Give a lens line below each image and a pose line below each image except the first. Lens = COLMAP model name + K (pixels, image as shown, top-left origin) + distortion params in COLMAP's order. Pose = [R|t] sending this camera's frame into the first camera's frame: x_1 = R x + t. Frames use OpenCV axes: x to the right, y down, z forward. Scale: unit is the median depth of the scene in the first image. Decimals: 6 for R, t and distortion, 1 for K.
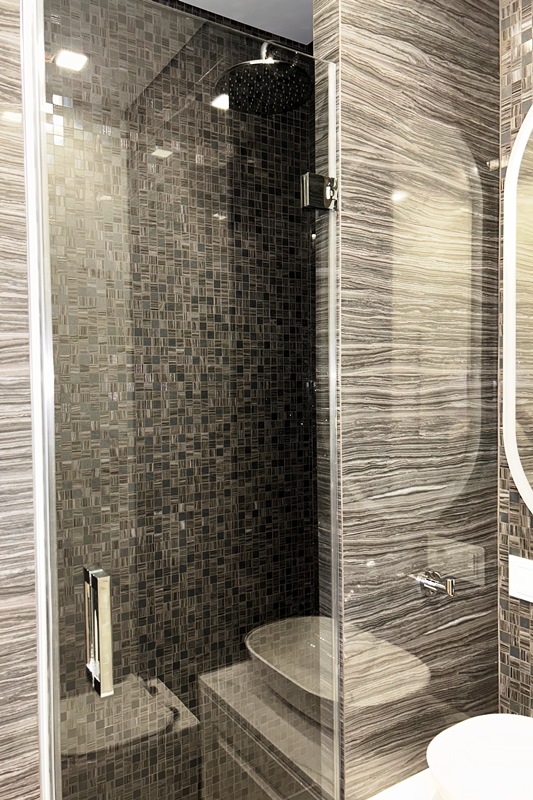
lens RADIAL K [[619.2, 0, 262.6], [0, 619.2, 404.0], [0, 0, 1]] dist [0.050703, -0.029346]
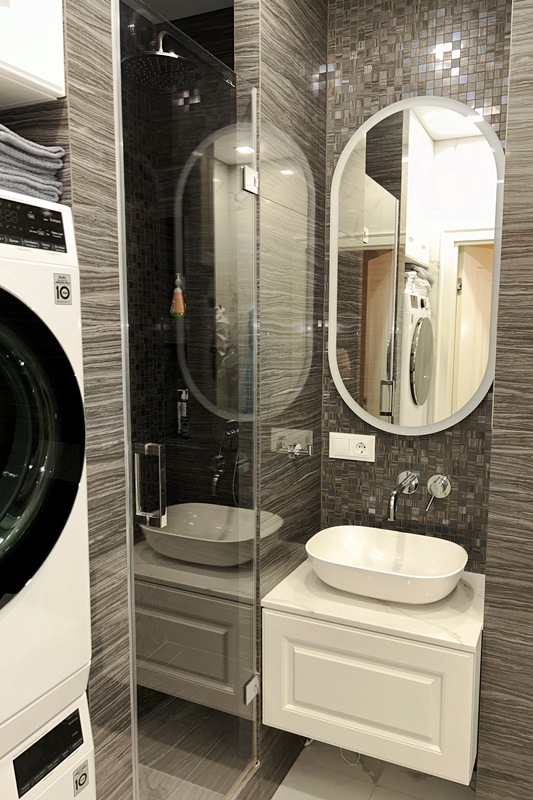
lens RADIAL K [[619.2, 0, 275.1], [0, 619.2, 400.4], [0, 0, 1]] dist [0.050703, -0.029346]
pose [[0.847159, -0.037243, 0.530032, -0.539539], [-0.004251, 0.997034, 0.076850, 0.044135], [-0.531322, -0.067358, 0.844488, -0.227243]]
